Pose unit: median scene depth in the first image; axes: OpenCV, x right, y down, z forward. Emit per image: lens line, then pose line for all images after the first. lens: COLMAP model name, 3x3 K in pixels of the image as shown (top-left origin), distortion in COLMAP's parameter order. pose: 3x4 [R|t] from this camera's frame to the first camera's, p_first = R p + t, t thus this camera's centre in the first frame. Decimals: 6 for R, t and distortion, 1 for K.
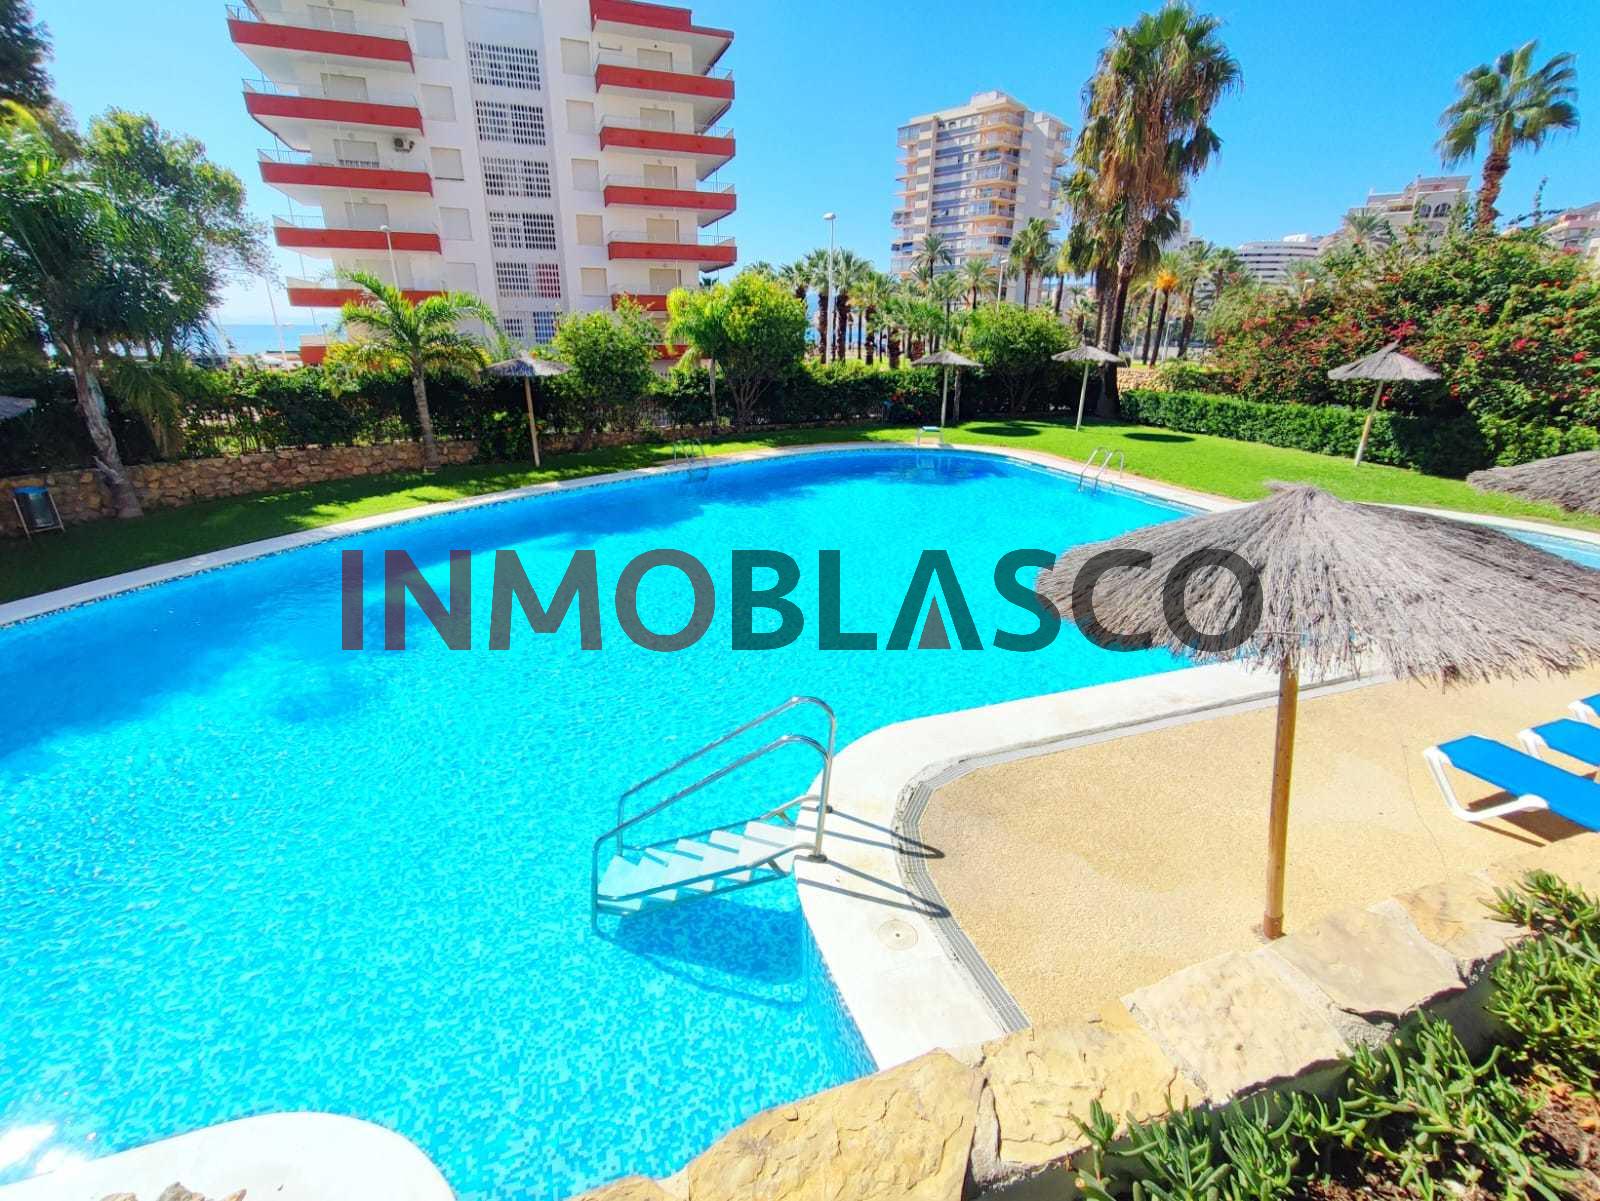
lens RADIAL K [[721.9, 0, 793.5], [0, 721.9, 600.0], [0, 0, 1]] dist [-0.017810, 0.011386]
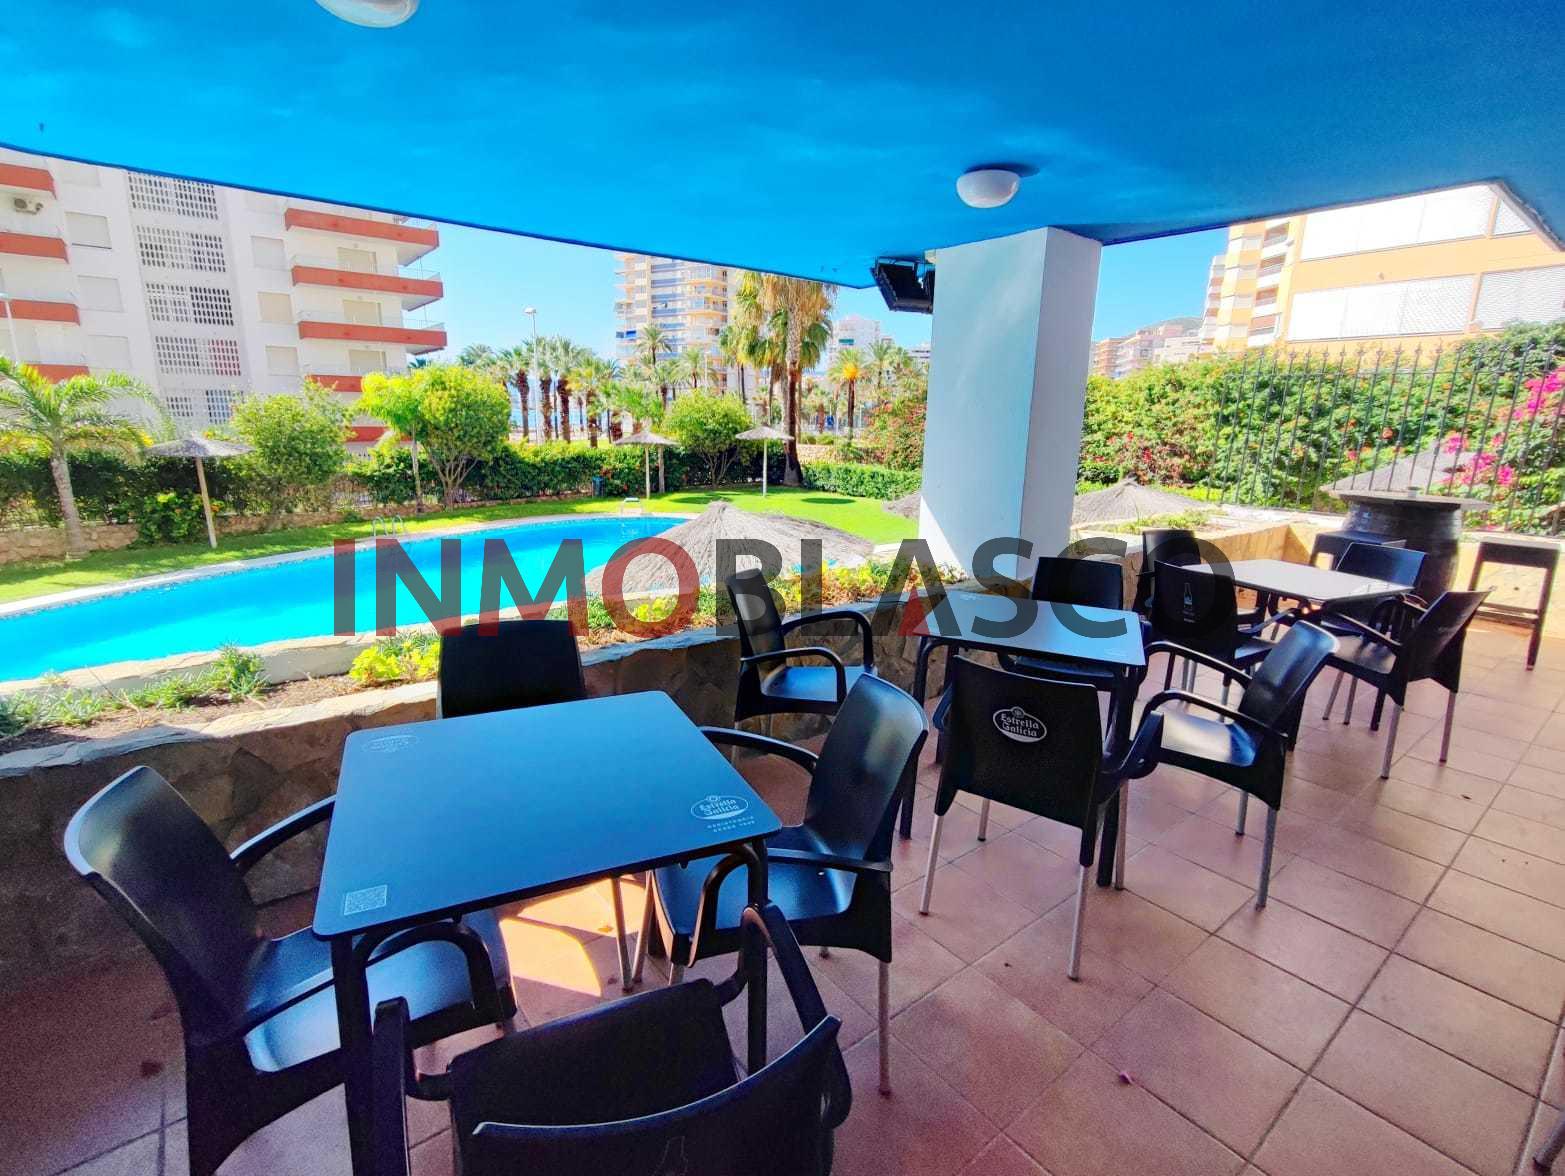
lens RADIAL K [[739.2, 0, 770.0], [0, 739.2, 584.0], [0, 0, 1]] dist [0.001996, 0.002051]
pose [[0.952275, -0.063524, 0.298559, 0.039136], [0.101754, 0.988223, -0.114287, 0.037221], [-0.287783, 0.139212, 0.947523, -0.105118]]
